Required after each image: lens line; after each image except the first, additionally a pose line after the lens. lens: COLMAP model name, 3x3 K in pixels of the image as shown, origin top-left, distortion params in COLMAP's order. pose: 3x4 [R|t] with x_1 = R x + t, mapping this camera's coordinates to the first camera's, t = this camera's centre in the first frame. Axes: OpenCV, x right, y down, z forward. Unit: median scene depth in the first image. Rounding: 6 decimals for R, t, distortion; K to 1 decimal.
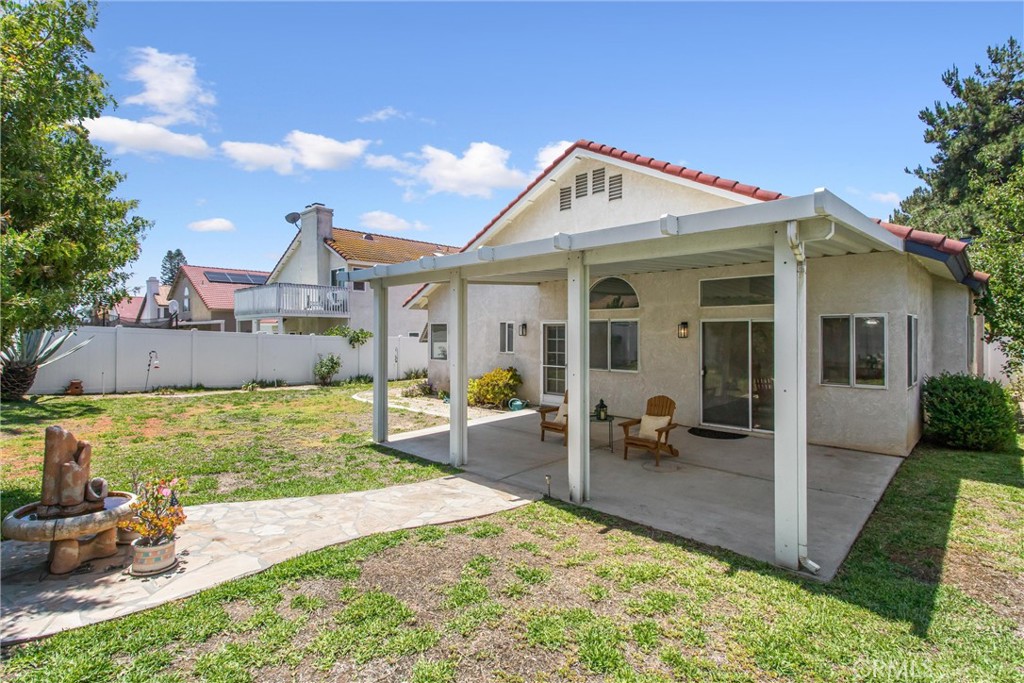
lens RADIAL K [[496.4, 0, 507.8], [0, 496.4, 333.8], [0, 0, 1]] dist [0.010336, 0.000232]
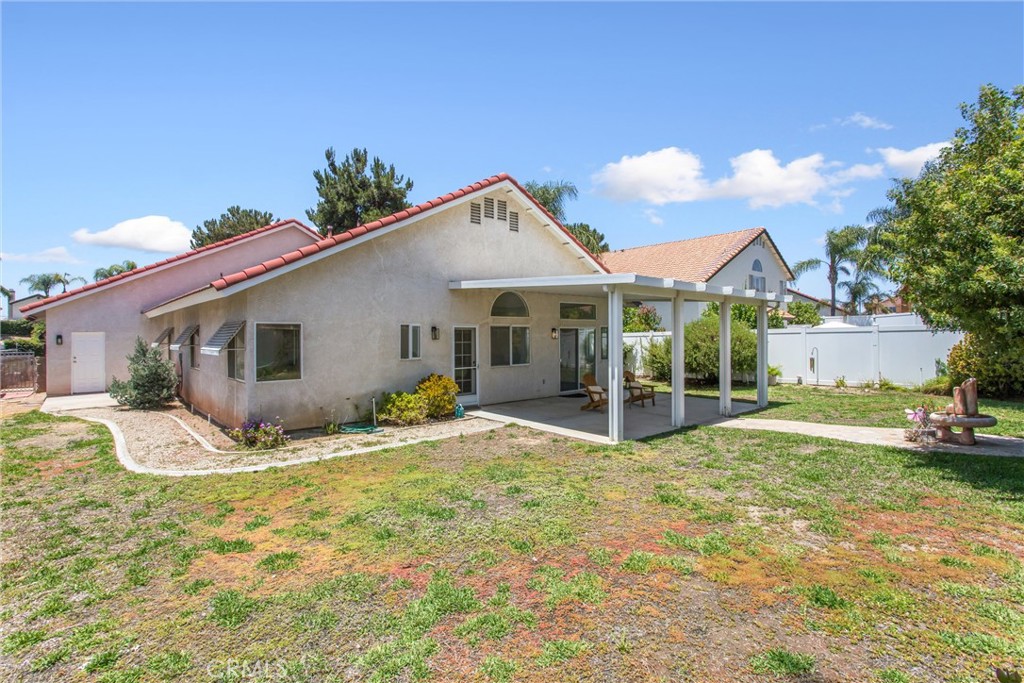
lens RADIAL K [[496.4, 0, 505.3], [0, 496.4, 339.6], [0, 0, 1]] dist [0.010336, 0.000232]
pose [[0.054485, -0.007579, 0.998486, -0.929040], [0.010234, 0.999923, 0.007032, -0.001518], [-0.998462, 0.009835, 0.054559, 0.839725]]
